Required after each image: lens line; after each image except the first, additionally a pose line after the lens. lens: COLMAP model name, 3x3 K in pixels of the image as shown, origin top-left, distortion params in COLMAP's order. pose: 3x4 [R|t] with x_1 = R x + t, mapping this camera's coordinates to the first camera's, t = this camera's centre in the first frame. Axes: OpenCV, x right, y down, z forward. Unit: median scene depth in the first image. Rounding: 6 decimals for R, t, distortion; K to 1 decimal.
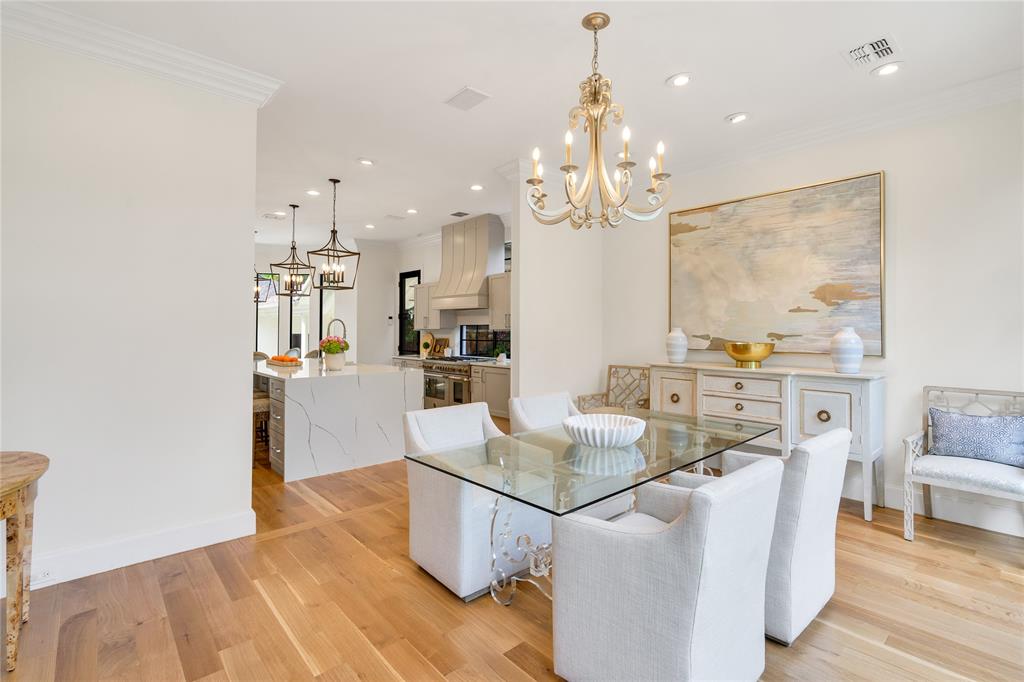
lens RADIAL K [[480.8, 0, 515.5], [0, 480.8, 315.2], [0, 0, 1]] dist [0.001244, 0.000090]
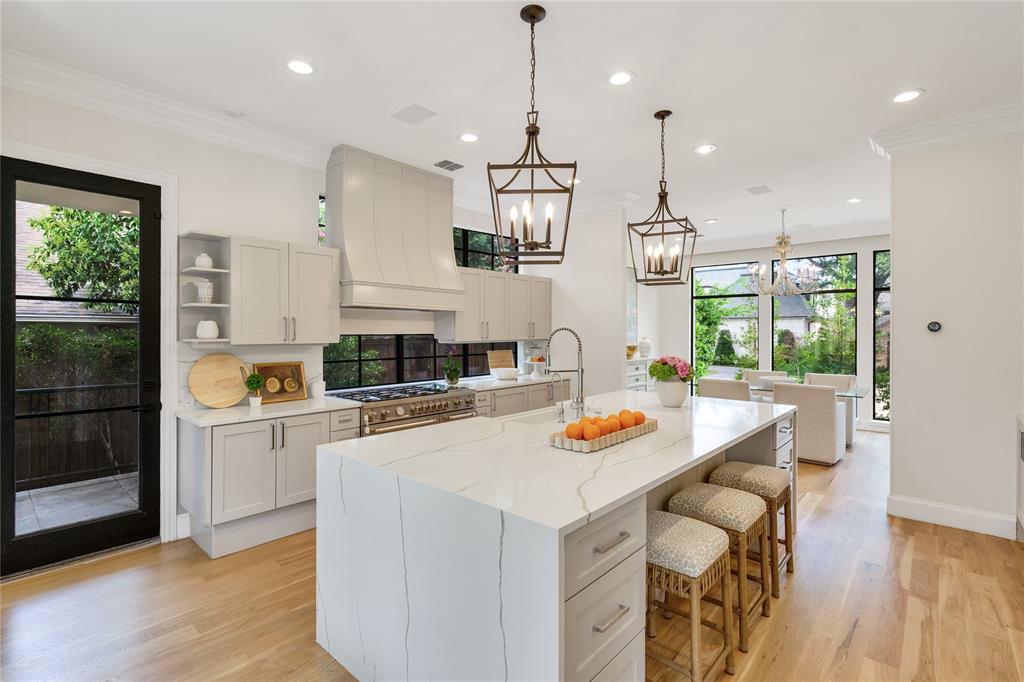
lens RADIAL K [[475.3, 0, 513.5], [0, 475.3, 332.9], [0, 0, 1]] dist [-0.000938, -0.000173]
pose [[-0.106389, -0.005207, 0.994311, -0.657607], [-0.031980, 0.999487, 0.001813, 0.010327], [-0.993810, -0.031606, -0.106501, 0.838320]]
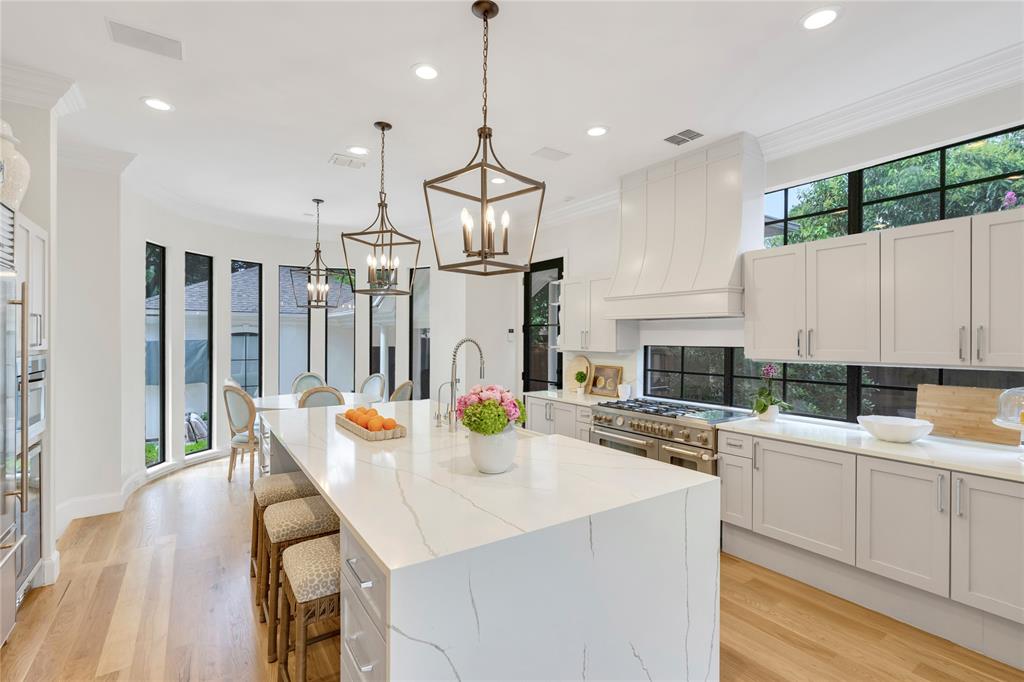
lens RADIAL K [[475.3, 0, 513.5], [0, 475.3, 332.9], [0, 0, 1]] dist [-0.000938, -0.000173]
pose [[0.991657, 0.003469, -0.128859, -0.199673], [-0.000783, 0.999782, 0.020887, -0.006727], [0.128903, -0.020612, 0.991443, 0.395342]]
